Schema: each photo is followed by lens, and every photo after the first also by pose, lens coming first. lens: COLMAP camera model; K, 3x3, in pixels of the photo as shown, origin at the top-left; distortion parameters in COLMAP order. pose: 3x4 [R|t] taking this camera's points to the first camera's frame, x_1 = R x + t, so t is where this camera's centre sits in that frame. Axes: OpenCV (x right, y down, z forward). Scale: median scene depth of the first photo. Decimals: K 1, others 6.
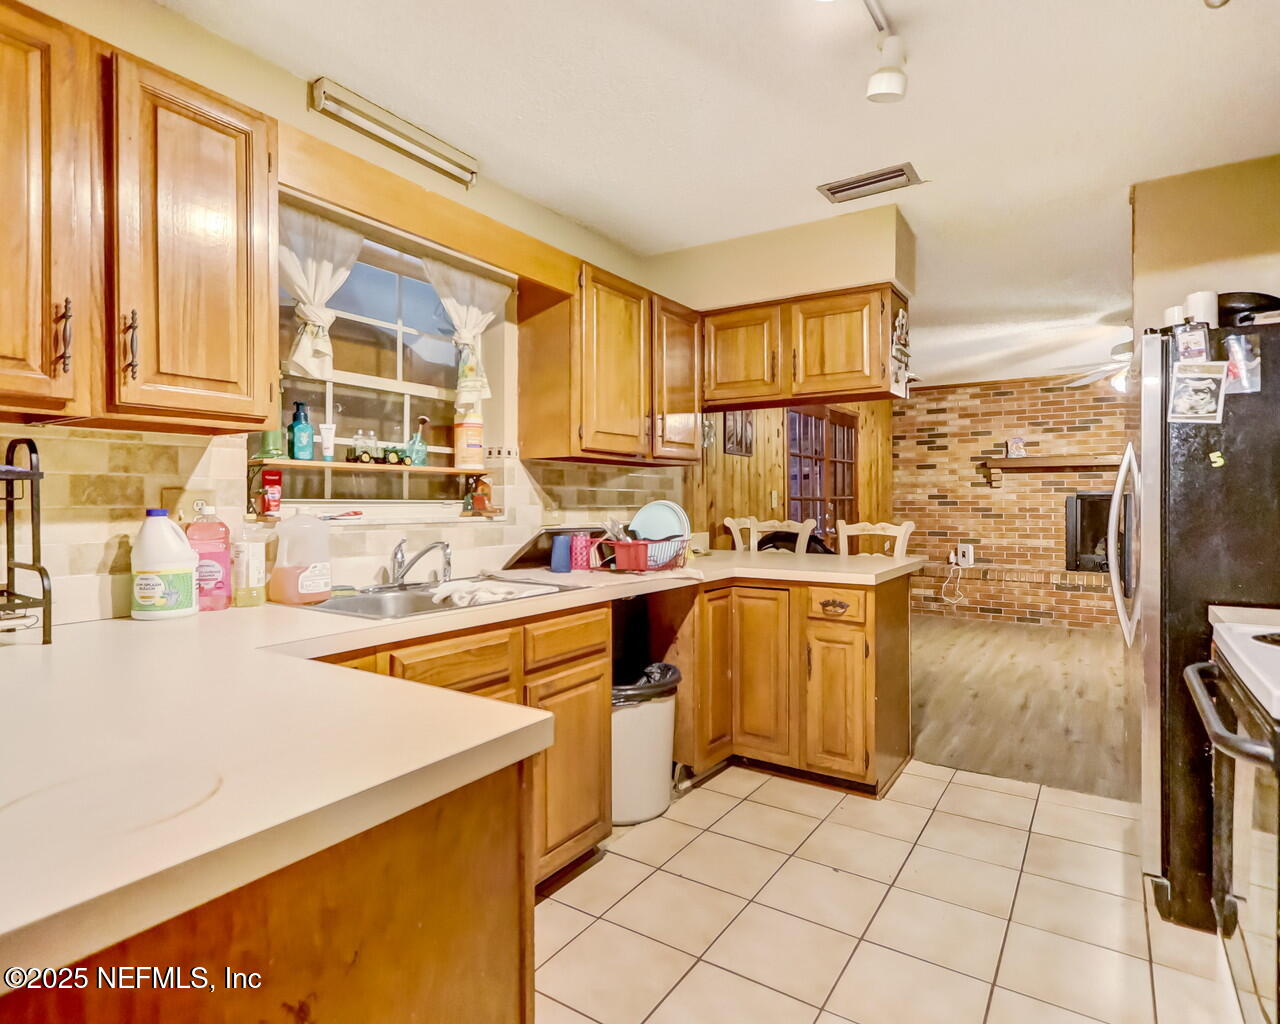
lens RADIAL K [[716.1, 0, 639.7], [0, 716.1, 504.8], [0, 0, 1]] dist [0.005129, 0.001610]
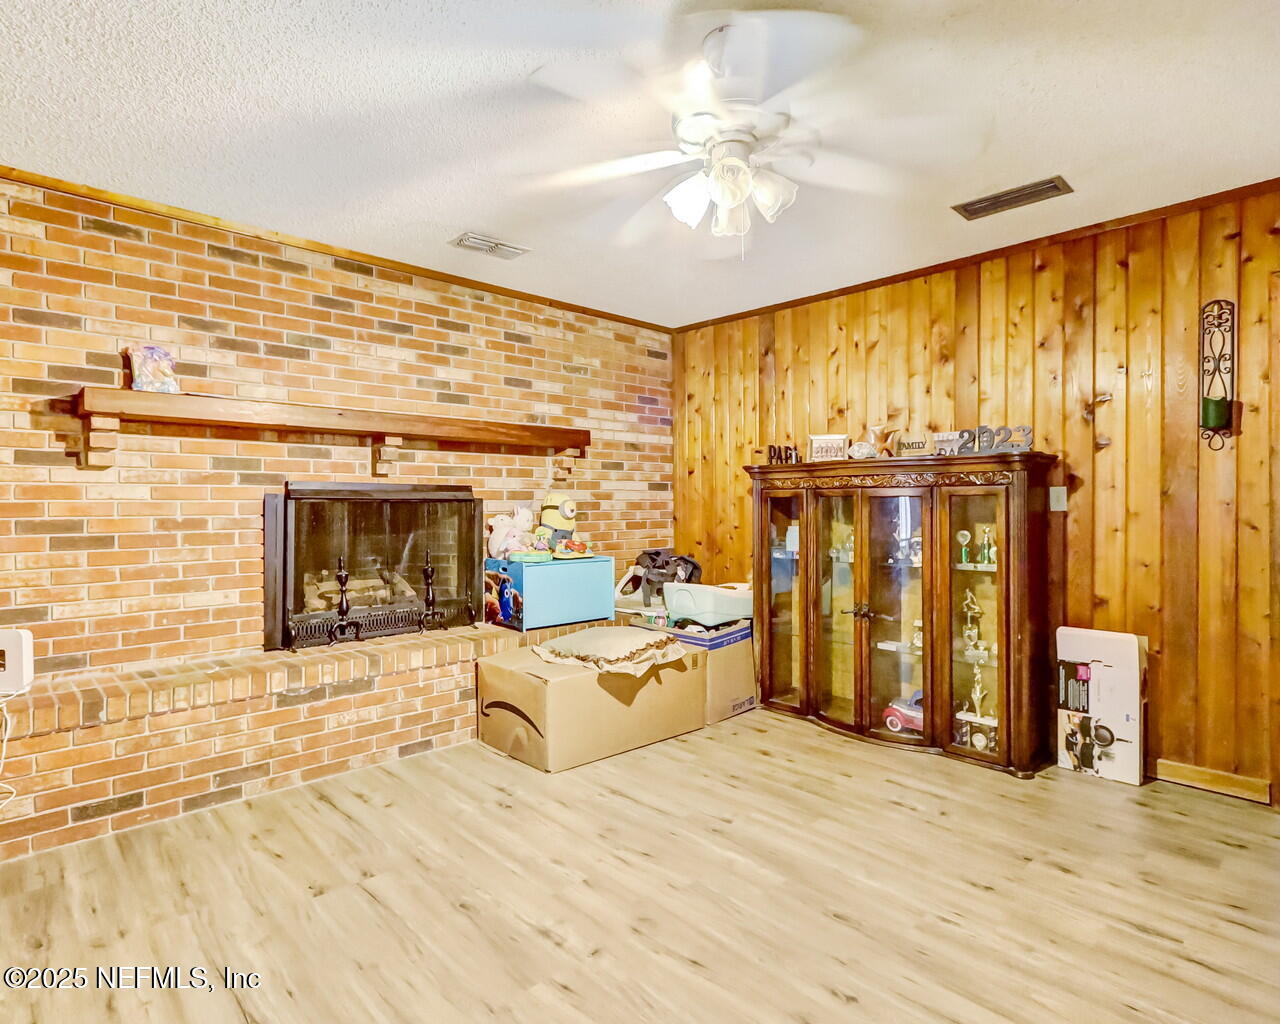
lens RADIAL K [[716.1, 0, 641.2], [0, 716.1, 501.9], [0, 0, 1]] dist [0.005129, 0.001610]
pose [[0.228053, 0.001431, 0.973648, 0.193773], [0.003656, 0.999991, -0.002326, -0.003980], [-0.973642, 0.004090, 0.228046, 0.643216]]
